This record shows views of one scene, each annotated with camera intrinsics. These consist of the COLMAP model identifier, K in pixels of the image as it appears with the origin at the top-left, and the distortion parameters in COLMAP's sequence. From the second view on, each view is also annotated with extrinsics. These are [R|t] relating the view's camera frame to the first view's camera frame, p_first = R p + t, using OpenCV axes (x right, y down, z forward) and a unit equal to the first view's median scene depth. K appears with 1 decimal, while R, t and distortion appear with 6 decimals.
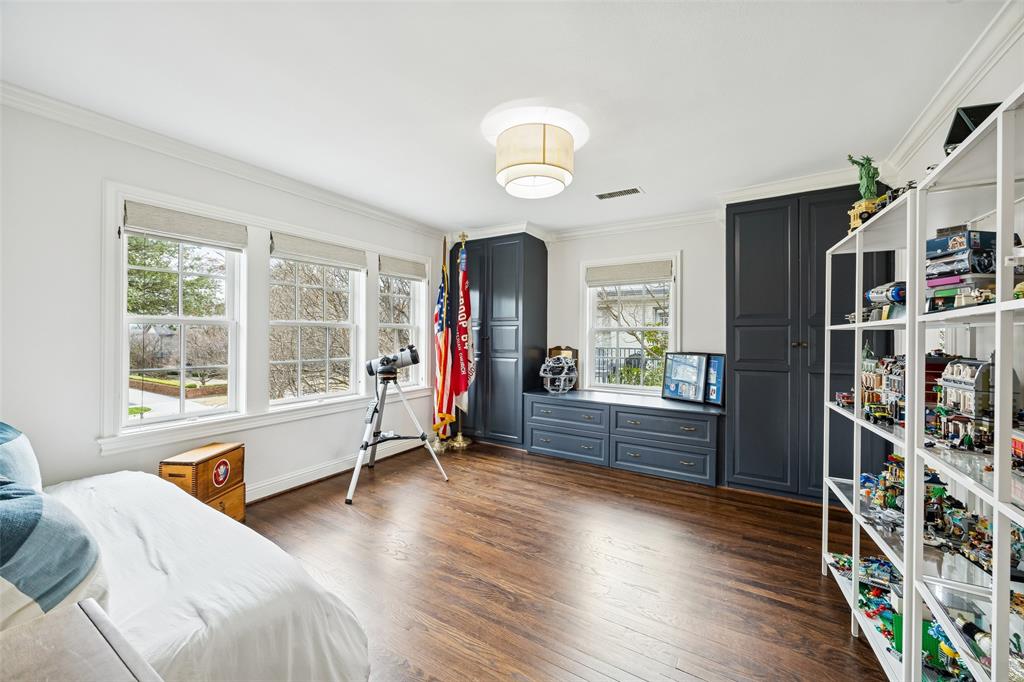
lens RADIAL K [[391.9, 0, 512.3], [0, 391.9, 334.9], [0, 0, 1]] dist [-0.002382, -0.000253]
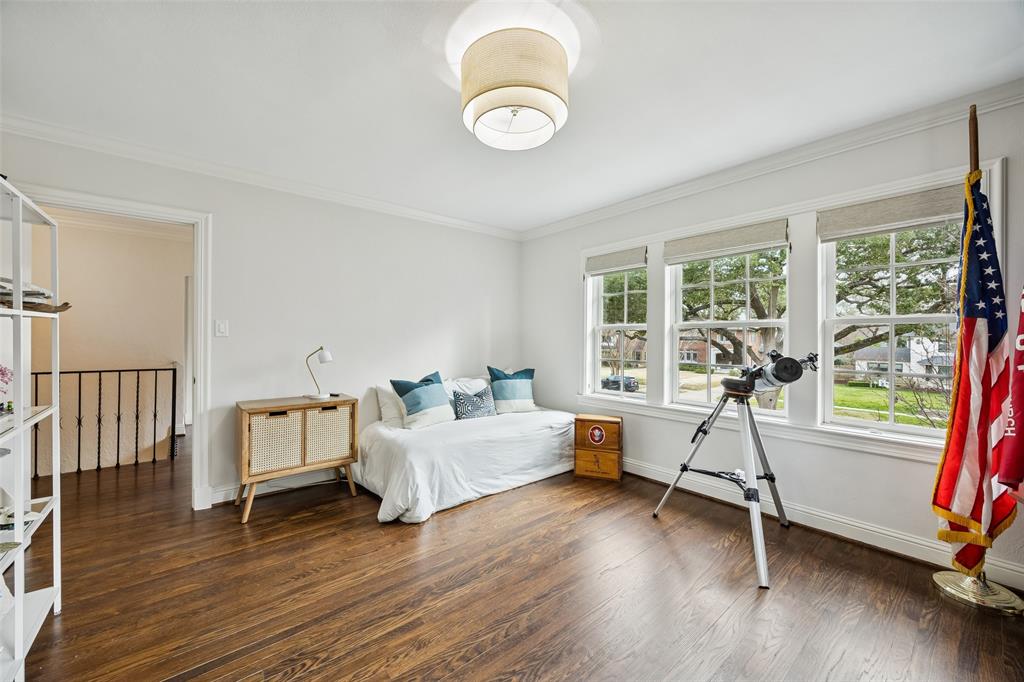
lens RADIAL K [[391.9, 0, 505.0], [0, 391.9, 339.4], [0, 0, 1]] dist [-0.002382, -0.000253]
pose [[-0.327819, -0.001870, -0.944739, 0.692823], [-0.001918, 0.999997, -0.001314, 0.012481], [0.944738, 0.001381, -0.327822, 1.145924]]
